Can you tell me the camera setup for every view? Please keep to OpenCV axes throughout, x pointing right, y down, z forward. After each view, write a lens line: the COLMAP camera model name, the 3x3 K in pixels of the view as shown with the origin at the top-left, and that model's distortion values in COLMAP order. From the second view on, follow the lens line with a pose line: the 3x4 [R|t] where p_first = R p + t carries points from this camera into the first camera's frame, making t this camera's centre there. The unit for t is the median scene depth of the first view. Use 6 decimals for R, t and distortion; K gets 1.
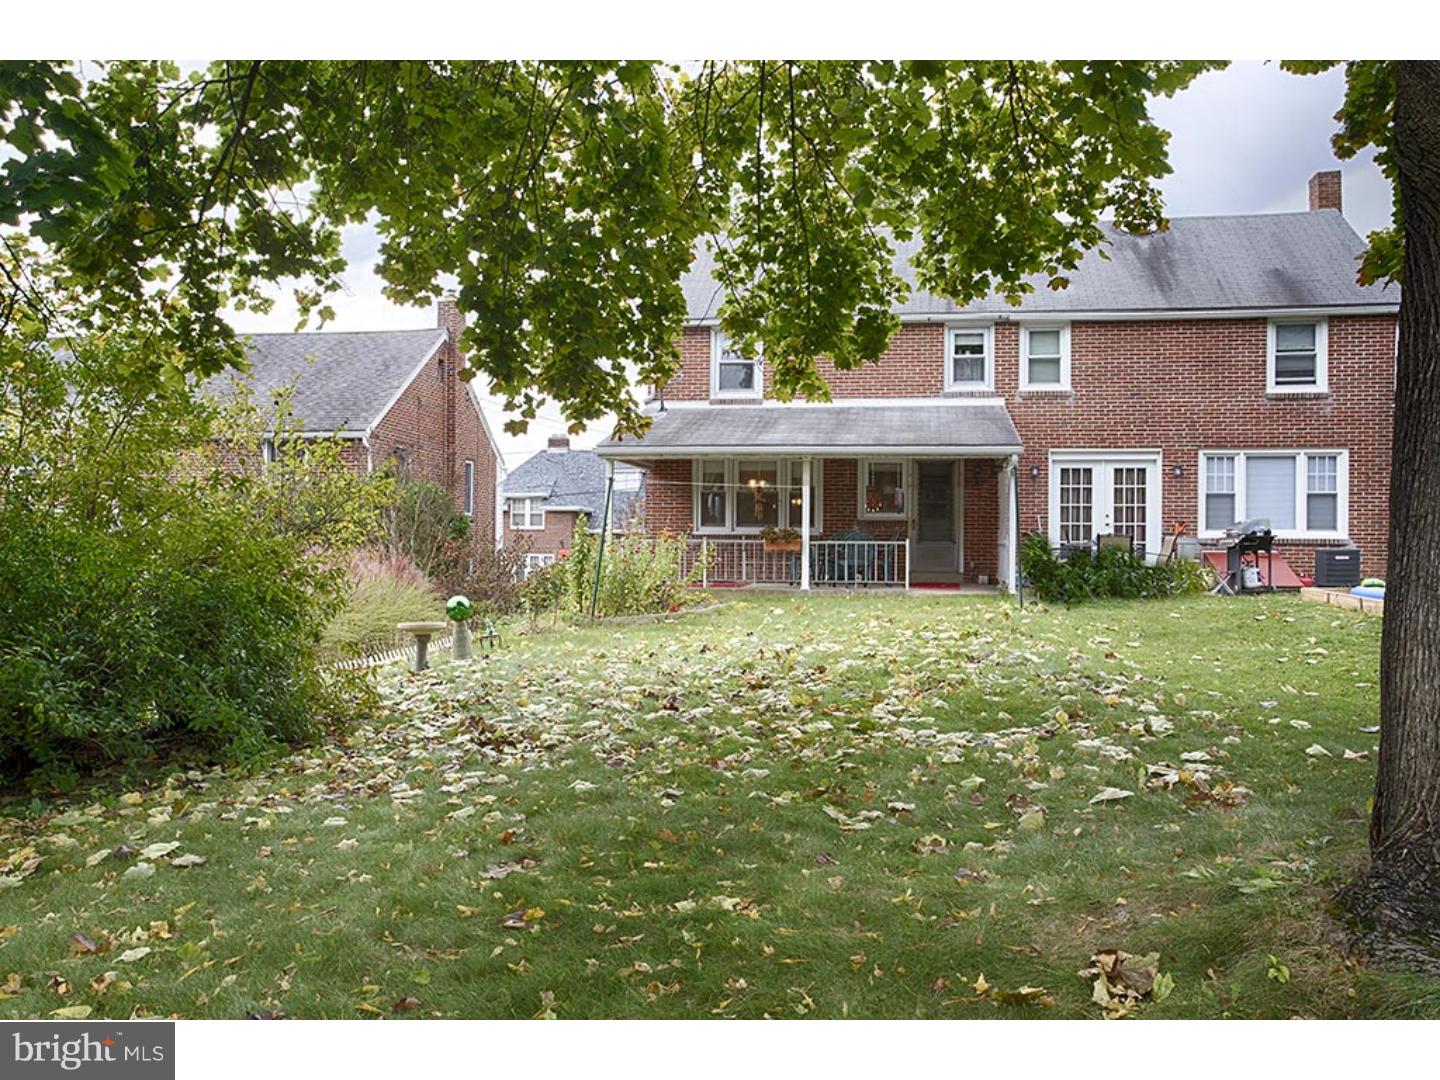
lens RADIAL K [[1307.6, 0, 719.5], [0, 1307.6, 543.2], [0, 0, 1]] dist [0.004072, 0.000000]
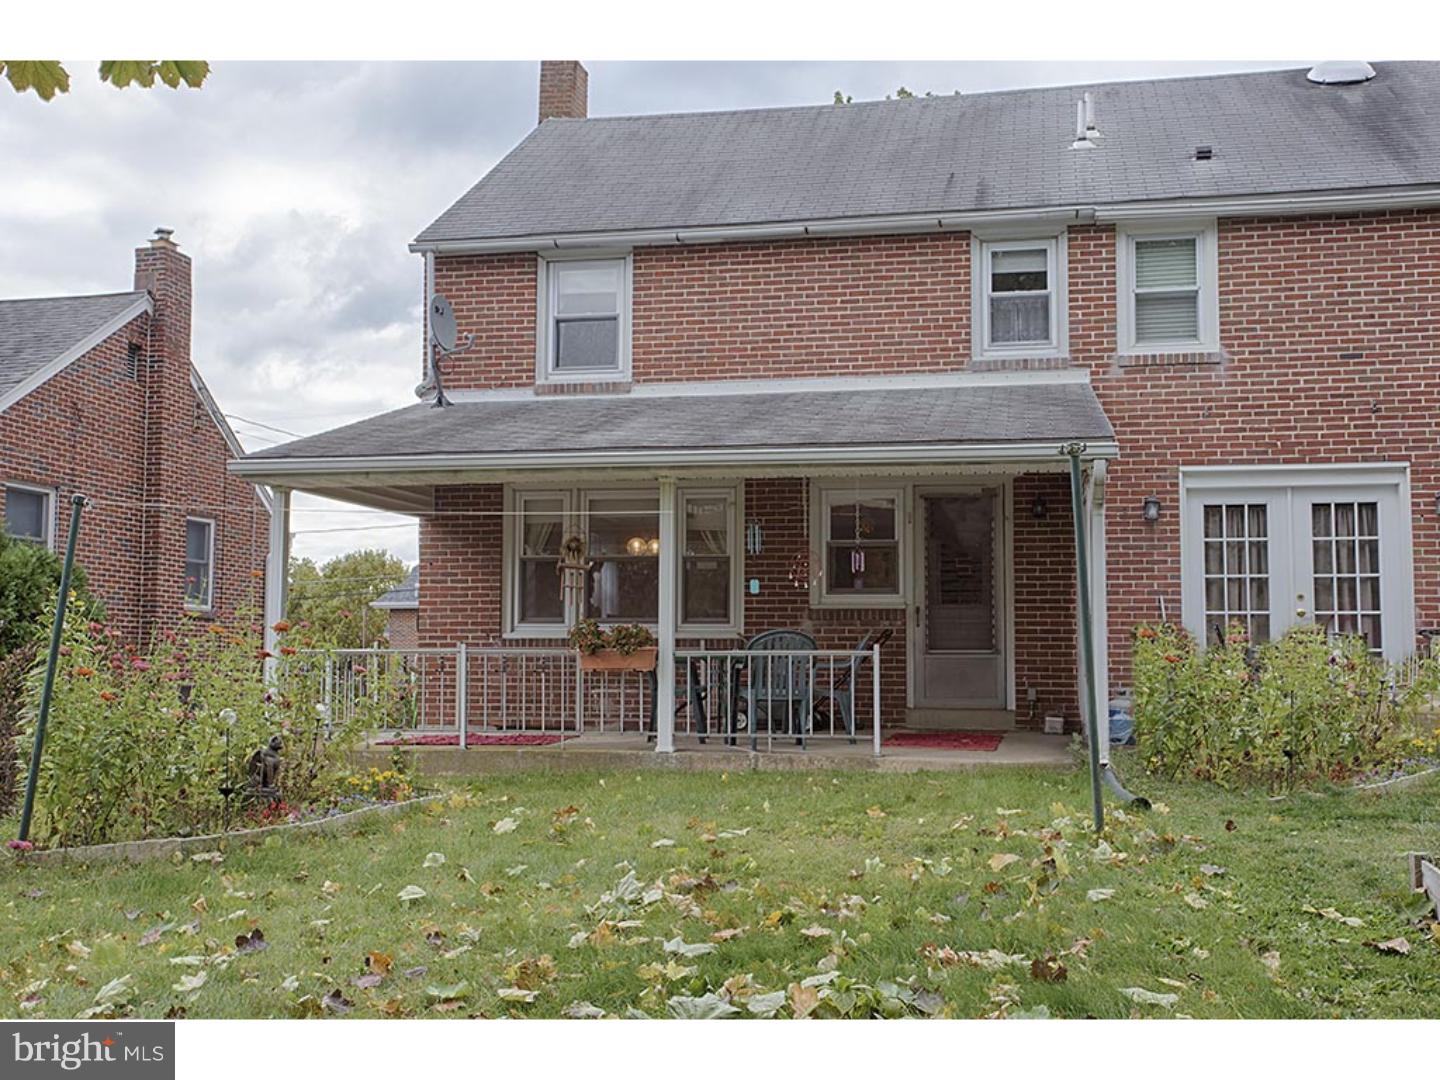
lens RADIAL K [[1636.4, 0, 719.7], [0, 1636.4, 539.4], [0, 0, 1]] dist [0.070757, 0.000000]
pose [[0.999411, -0.008298, -0.033294, 0.093349], [0.005984, 0.997599, -0.068996, -0.000565], [0.033787, 0.068756, 0.997061, 0.353392]]
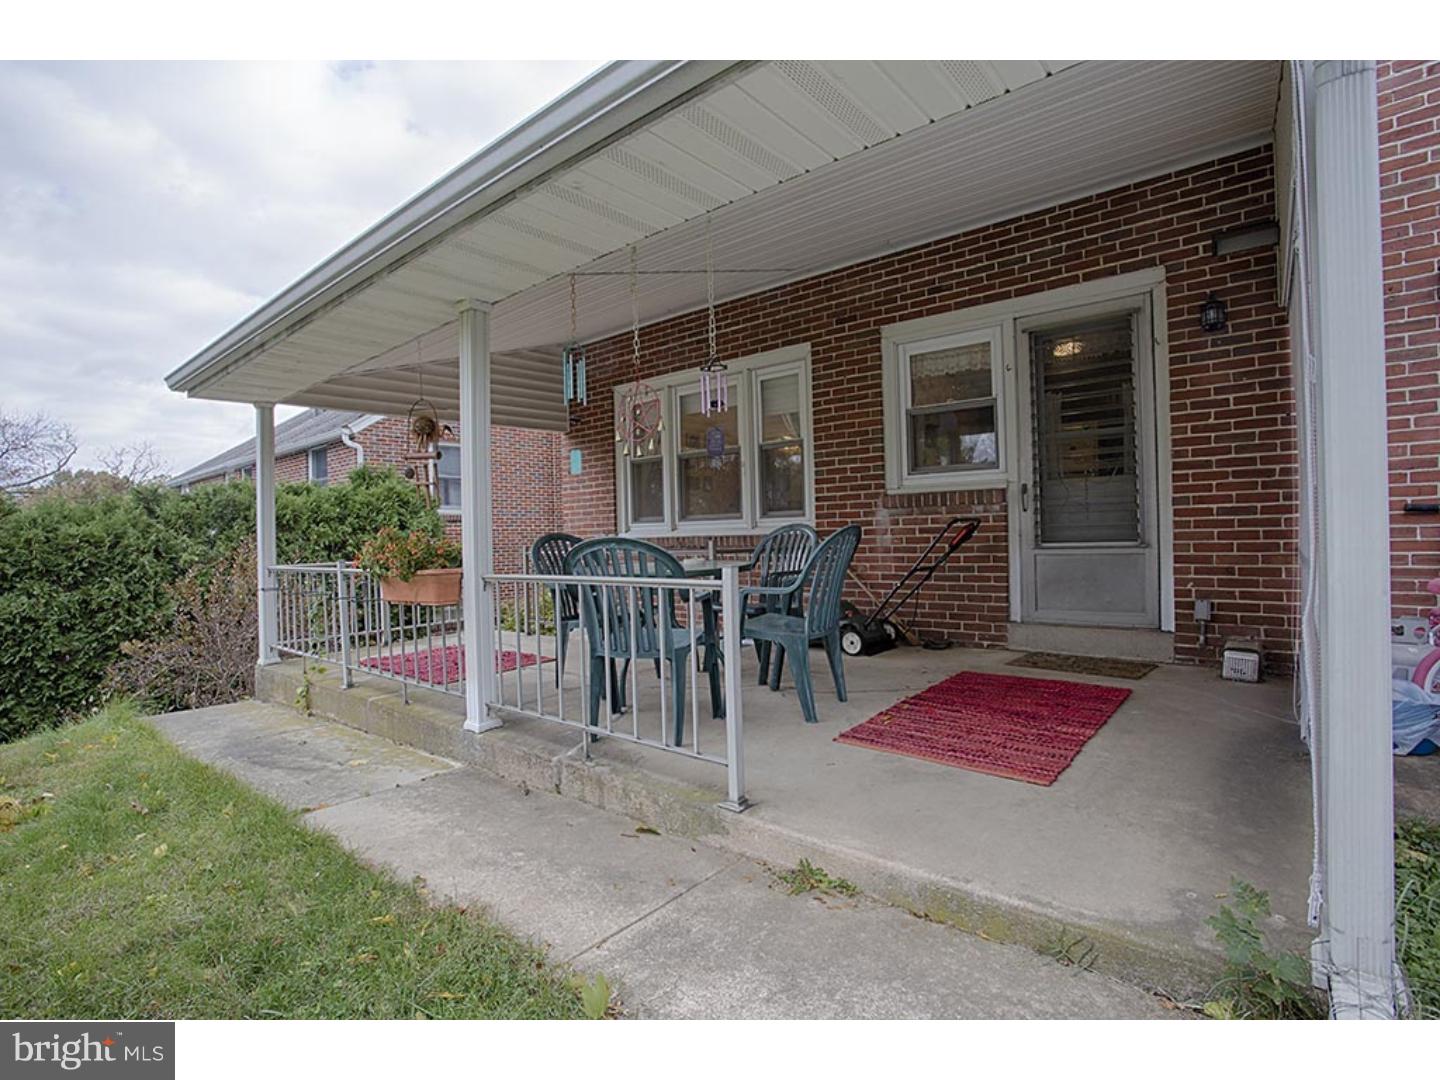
lens RADIAL K [[719.9, 0, 719.7], [0, 719.9, 542.3], [0, 0, 1]] dist [-0.036260, 0.011564]
pose [[0.866059, -0.027378, -0.499191, 0.177596], [0.039153, 0.999147, 0.013130, -0.007762], [0.498406, -0.030916, 0.866393, 0.786605]]
